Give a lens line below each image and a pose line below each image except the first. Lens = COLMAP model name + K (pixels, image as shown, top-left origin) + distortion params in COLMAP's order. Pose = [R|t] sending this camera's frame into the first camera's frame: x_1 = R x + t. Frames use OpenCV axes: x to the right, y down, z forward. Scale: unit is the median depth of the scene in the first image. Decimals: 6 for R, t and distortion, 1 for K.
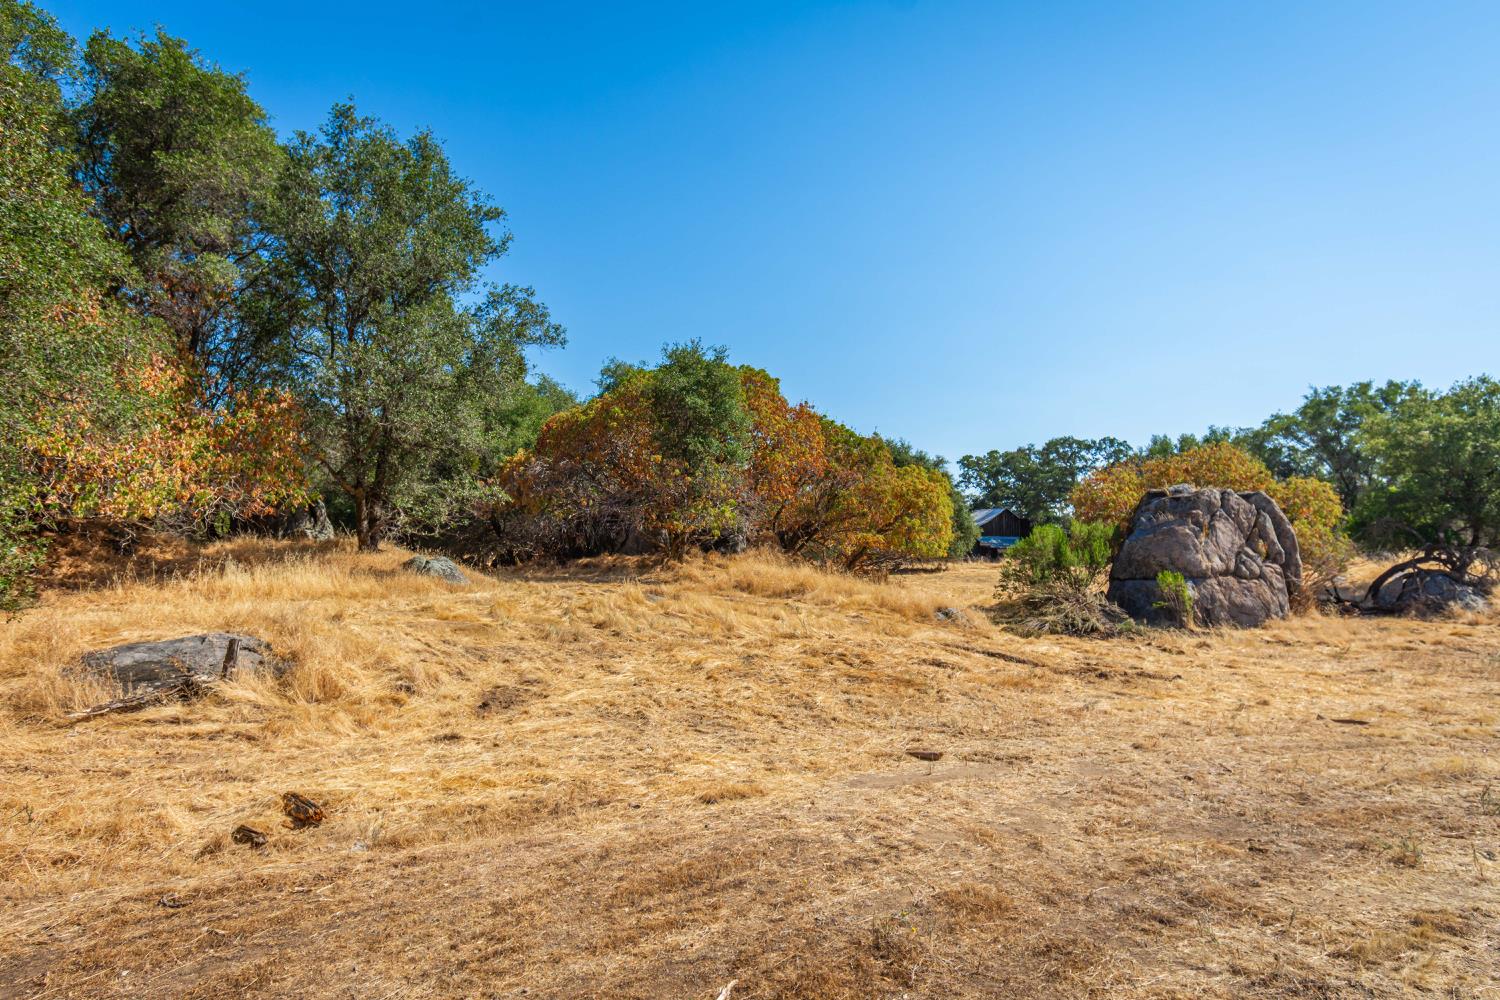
lens RADIAL K [[934.7, 0, 748.1], [0, 934.7, 504.2], [0, 0, 1]] dist [0.007568, -0.001164]
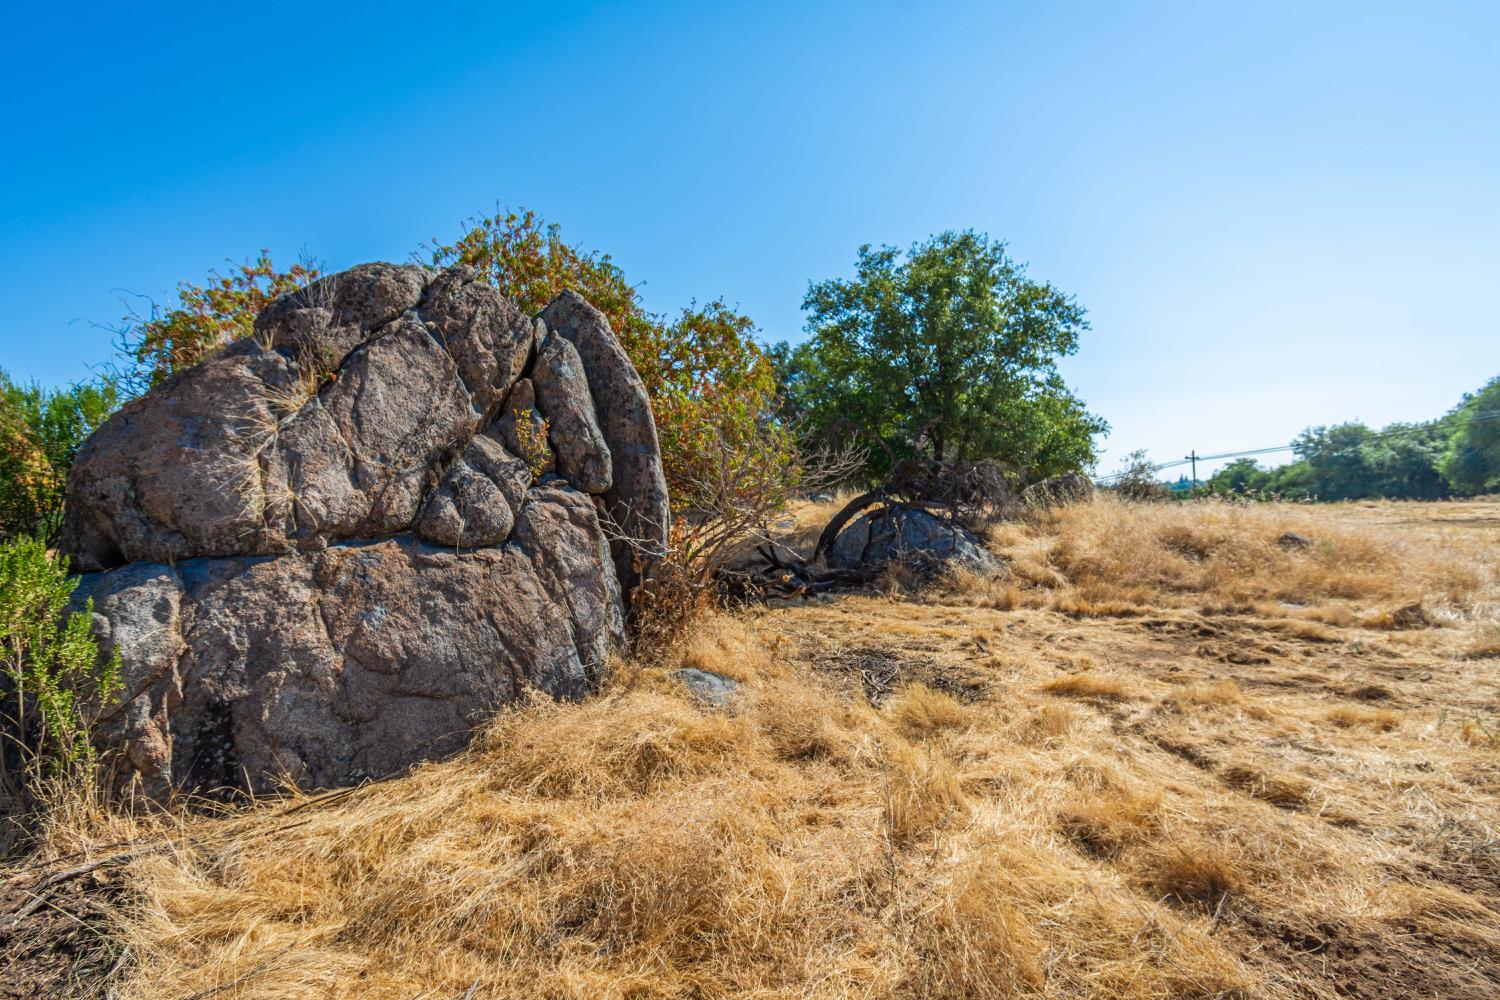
lens RADIAL K [[664.1, 0, 740.5], [0, 664.1, 493.7], [0, 0, 1]] dist [0.003956, 0.000222]
pose [[0.885205, -0.026794, 0.464430, 0.478385], [0.017195, 0.999542, 0.024892, 0.056508], [-0.464884, -0.014049, 0.885260, 0.737643]]
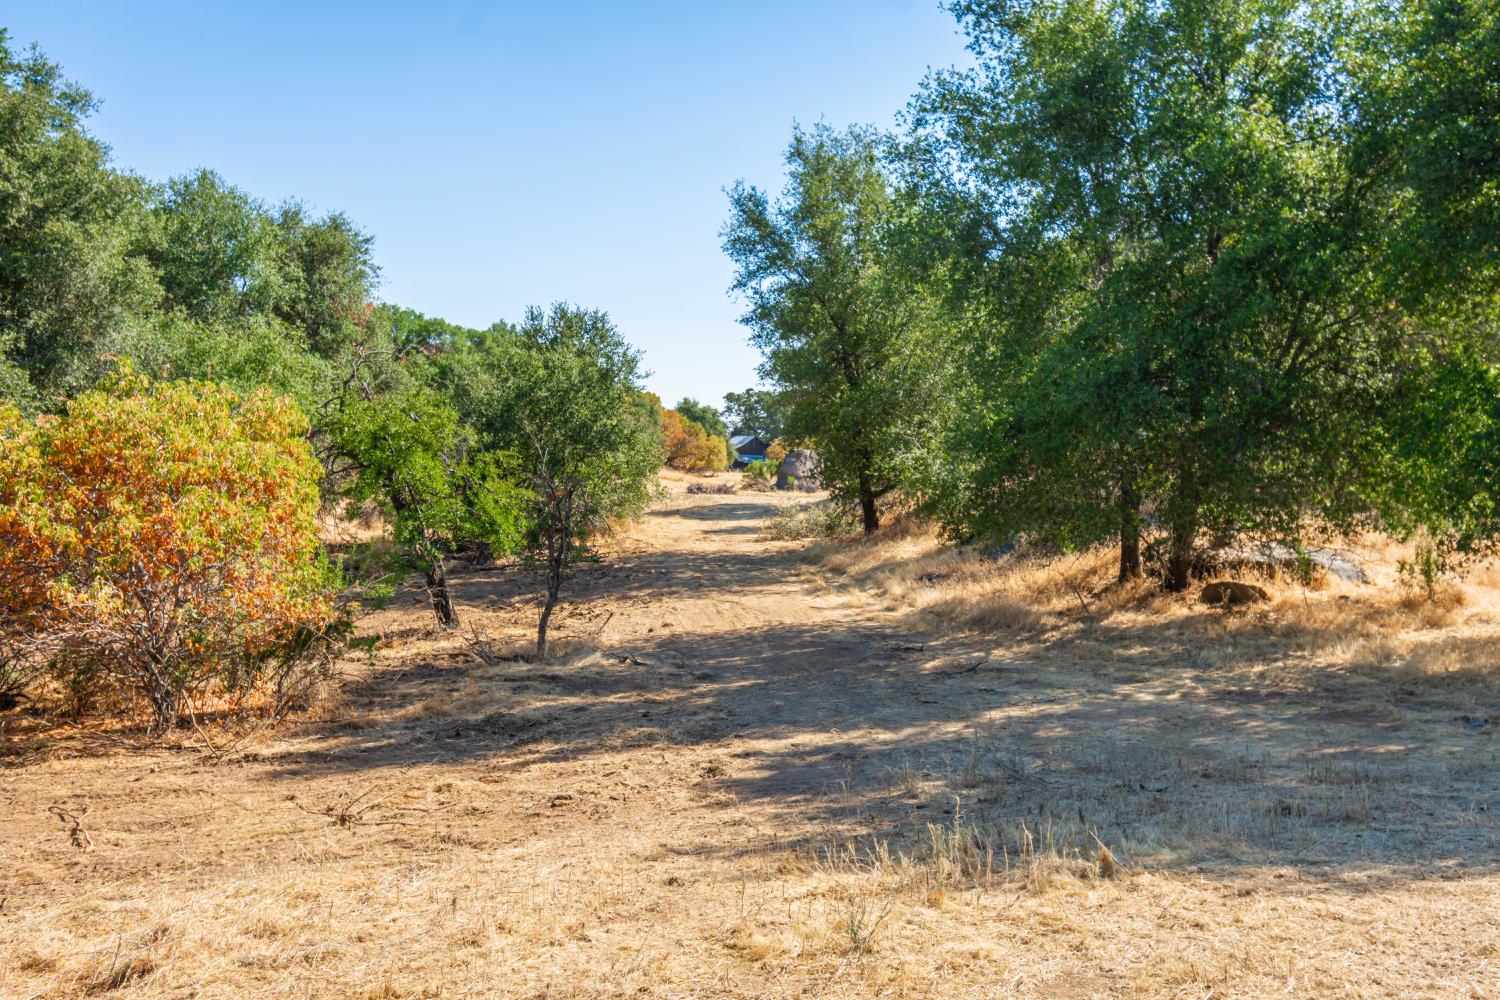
lens RADIAL K [[1306.4, 0, 750.3], [0, 1306.4, 500.0], [0, 0, 1]] dist [0.000005, 0.000000]
pose [[0.968011, 0.023008, 0.249849, -0.777325], [-0.043678, 0.996035, 0.077503, -0.181601], [-0.247075, -0.085937, 0.965178, -3.170191]]
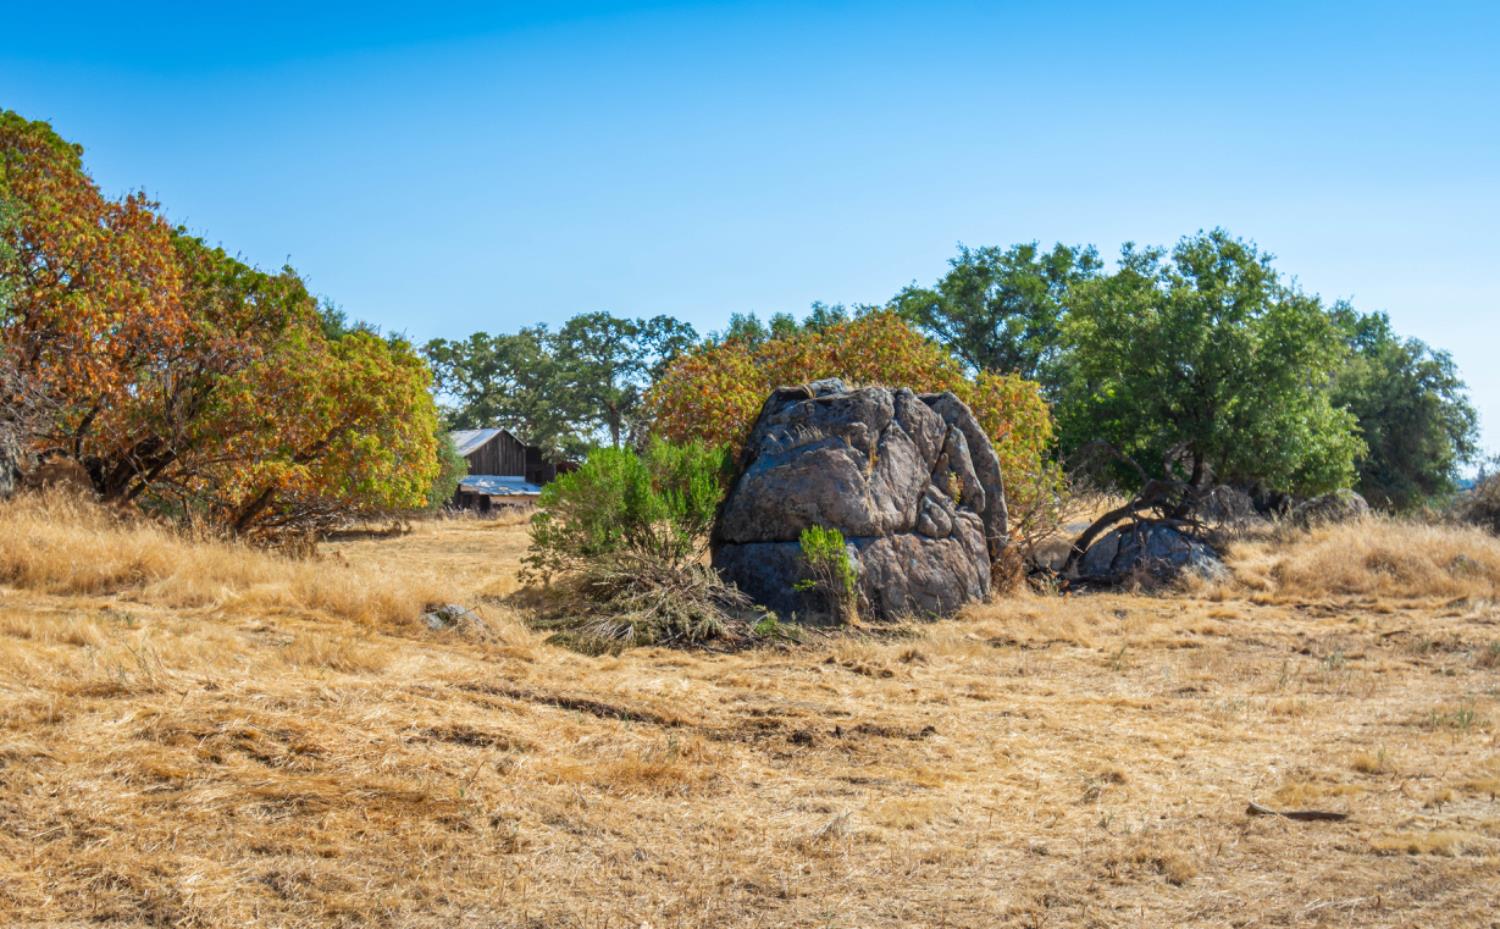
lens RADIAL K [[1526.6, 0, 723.0], [0, 1526.6, 562.9], [0, 0, 1]] dist [0.014654, 0.000000]
pose [[0.912901, -0.023471, 0.407506, 0.010303], [-0.013051, 0.996157, 0.086613, 0.012040], [-0.407973, -0.084388, 0.909086, 0.153704]]
